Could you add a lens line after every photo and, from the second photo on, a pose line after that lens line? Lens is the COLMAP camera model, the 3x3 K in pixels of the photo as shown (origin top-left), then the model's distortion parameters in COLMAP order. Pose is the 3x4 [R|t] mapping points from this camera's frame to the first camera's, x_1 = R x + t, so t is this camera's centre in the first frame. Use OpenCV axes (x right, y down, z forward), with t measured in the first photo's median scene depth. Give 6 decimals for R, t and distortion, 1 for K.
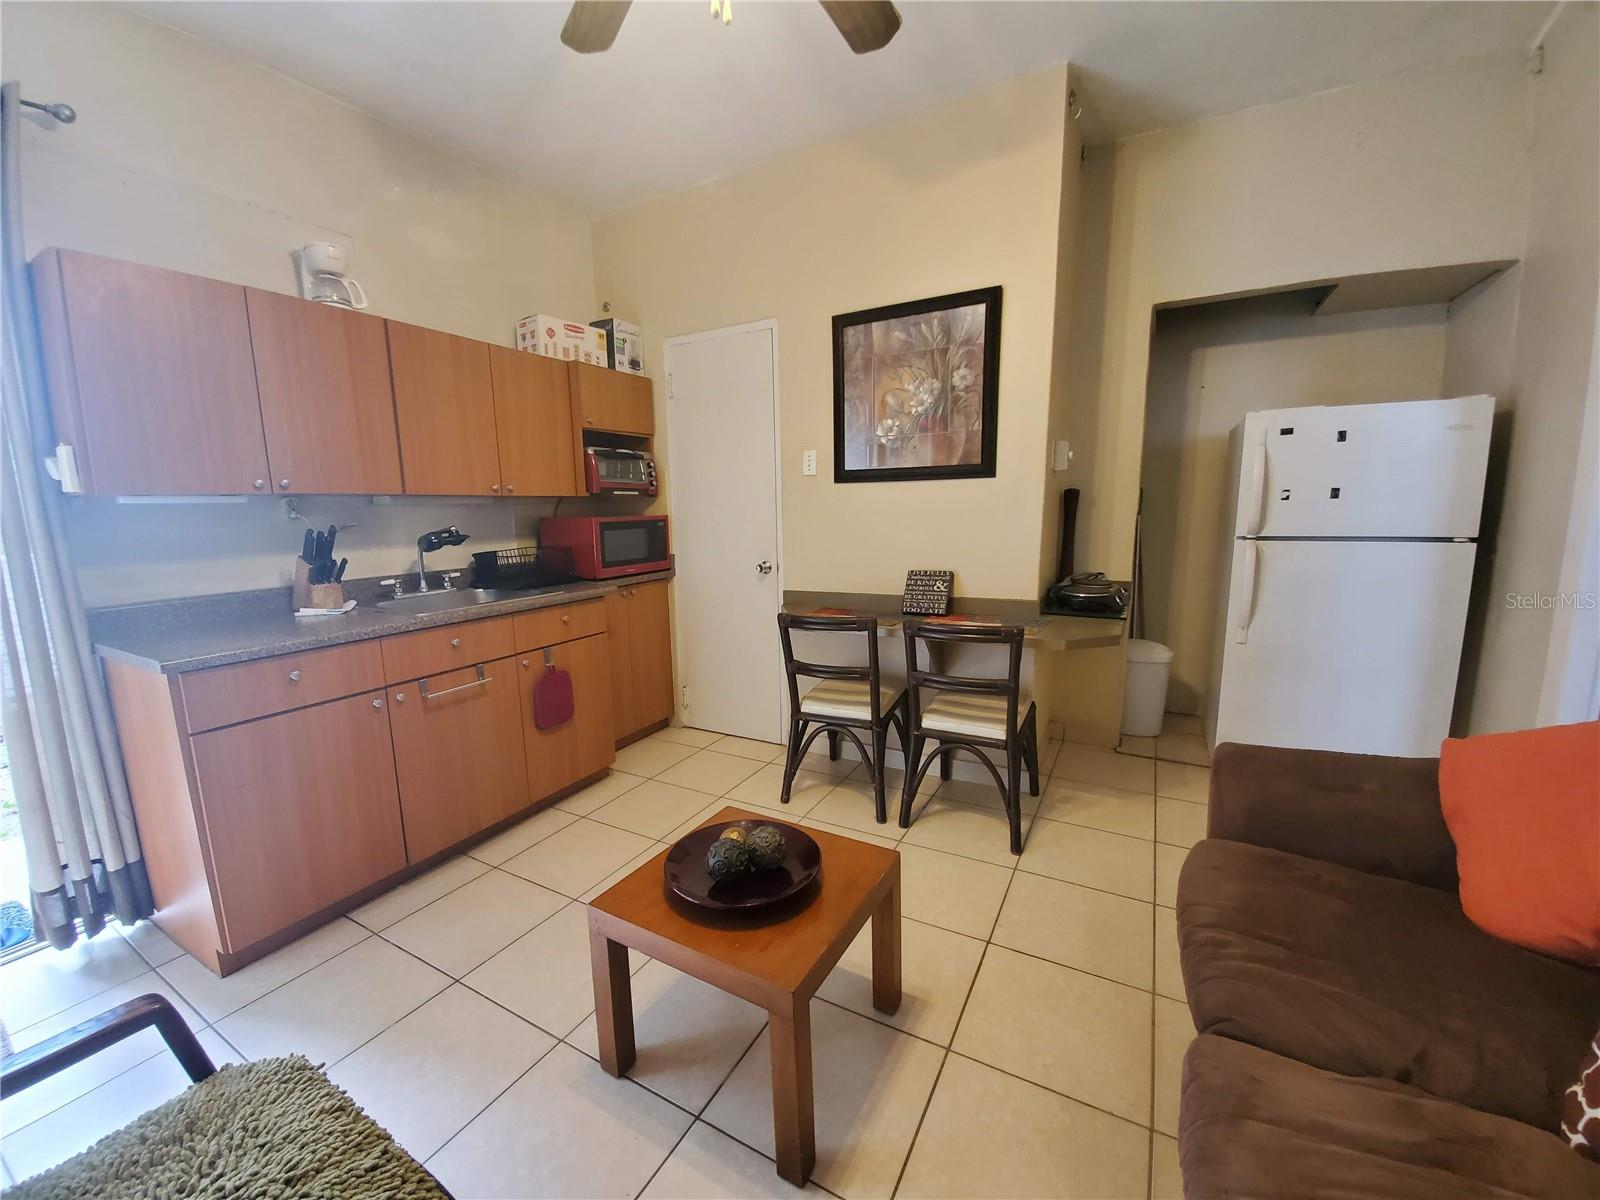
lens RADIAL K [[632.4, 0, 785.8], [0, 632.4, 612.7], [0, 0, 1]] dist [0.014791, -0.016433]
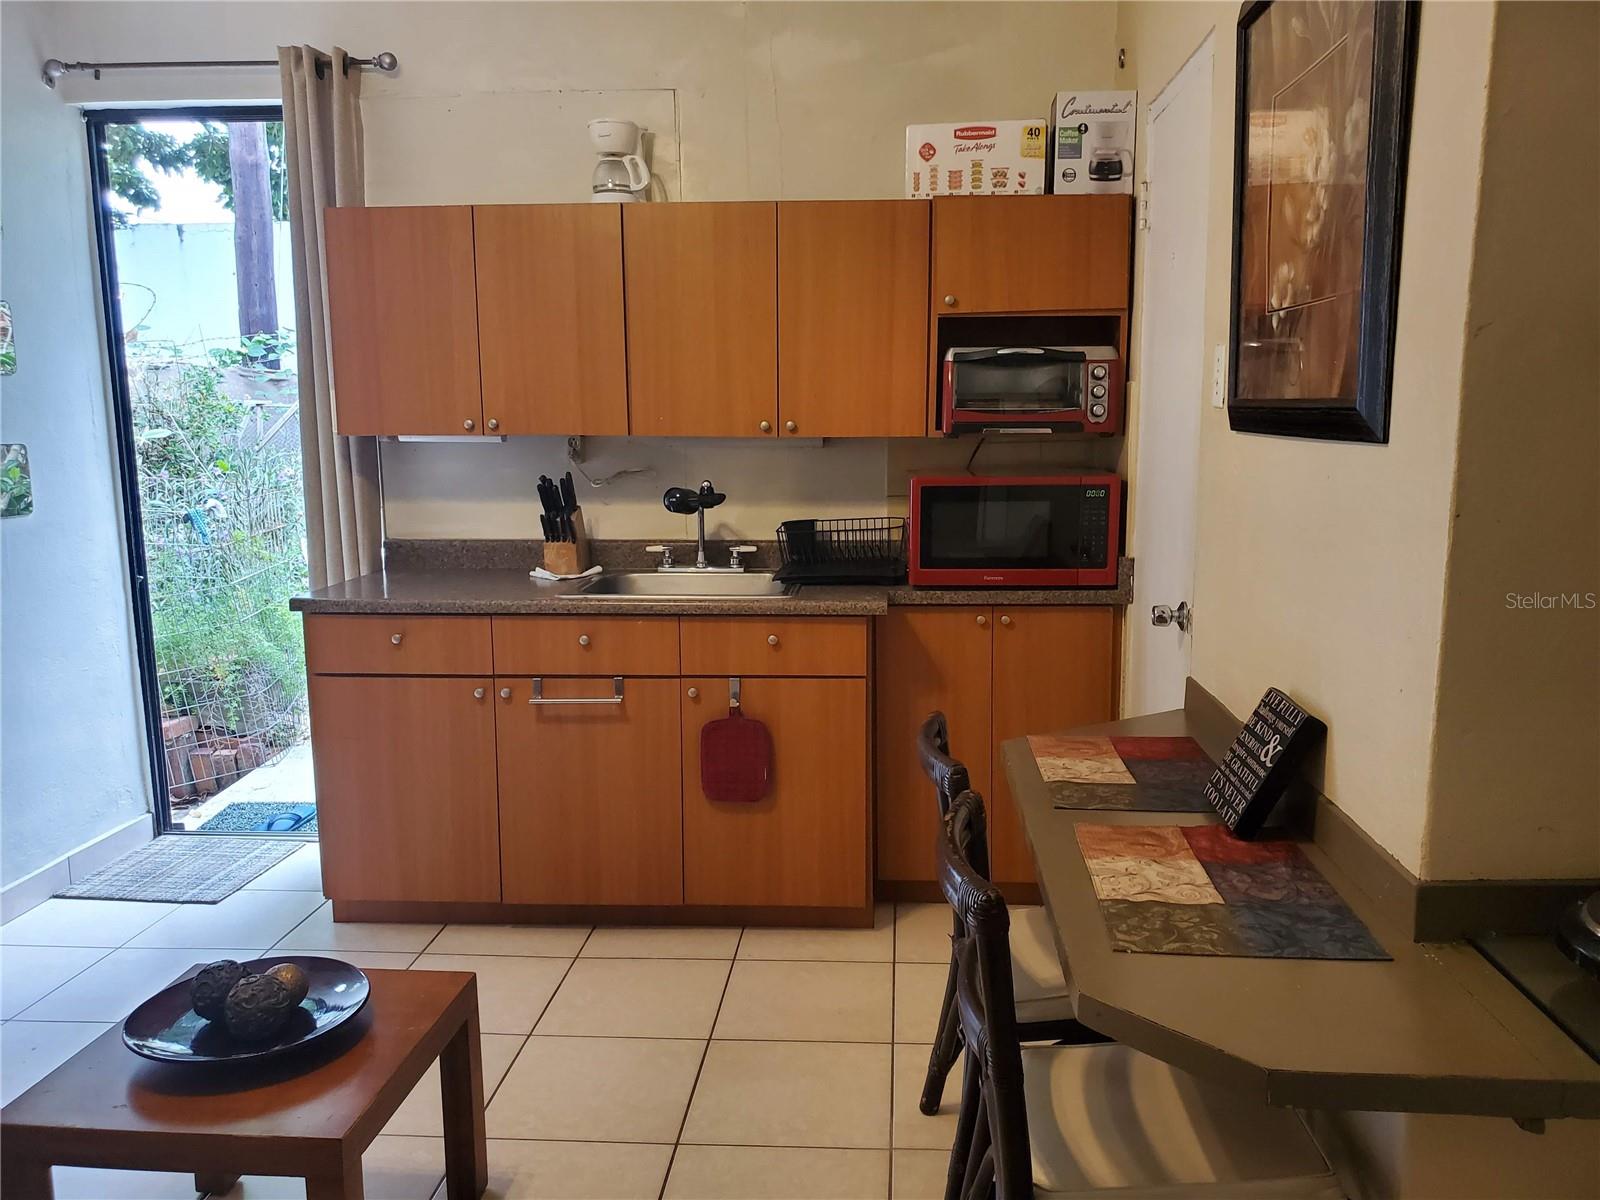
lens RADIAL K [[1261.2, 0, 802.7], [0, 1261.2, 628.9], [0, 0, 1]] dist [0.005551, -0.000900]
pose [[0.435391, 0.173987, -0.883268, 0.731750], [-0.155787, 0.980905, 0.116428, -0.146300], [0.886659, 0.086910, 0.454182, 0.460176]]
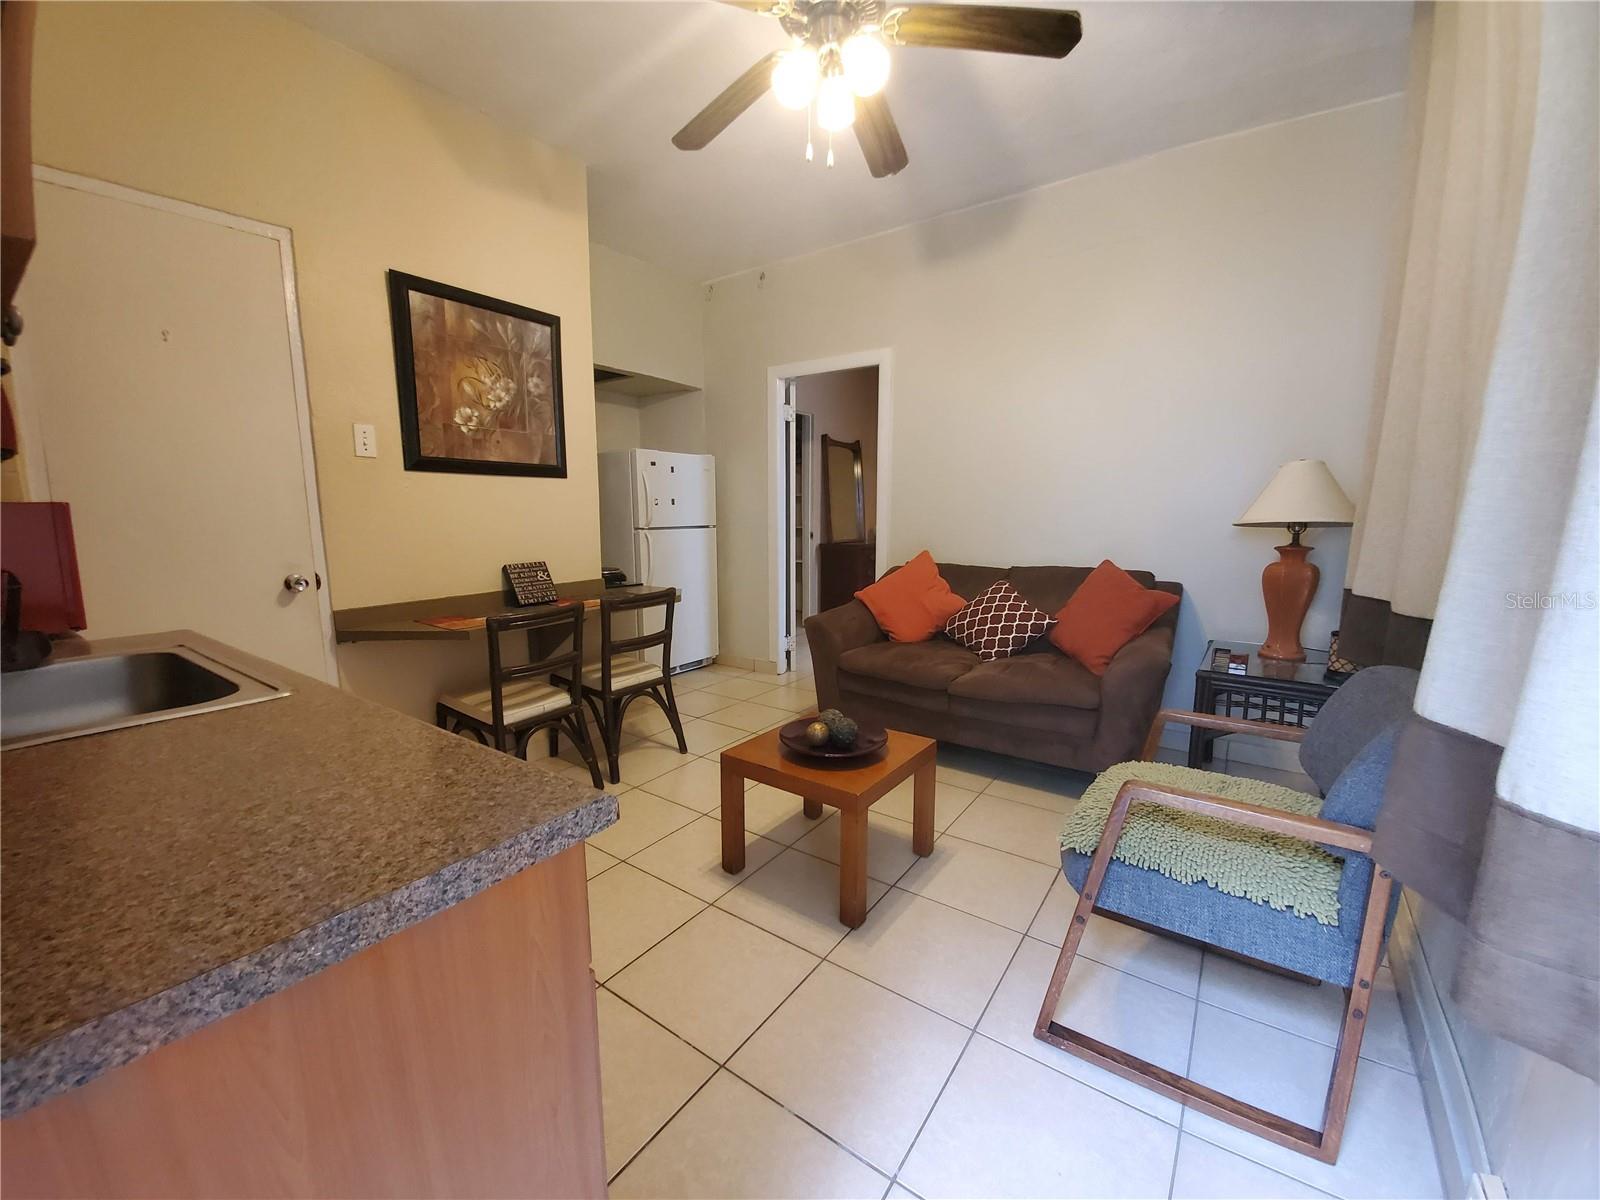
lens RADIAL K [[632.4, 0, 785.8], [0, 632.4, 612.7], [0, 0, 1]] dist [0.014791, -0.016433]
pose [[0.105429, -0.136880, 0.984961, -0.784037], [0.164497, 0.979236, 0.118477, -0.040315], [-0.980727, 0.149532, 0.125756, 0.471336]]
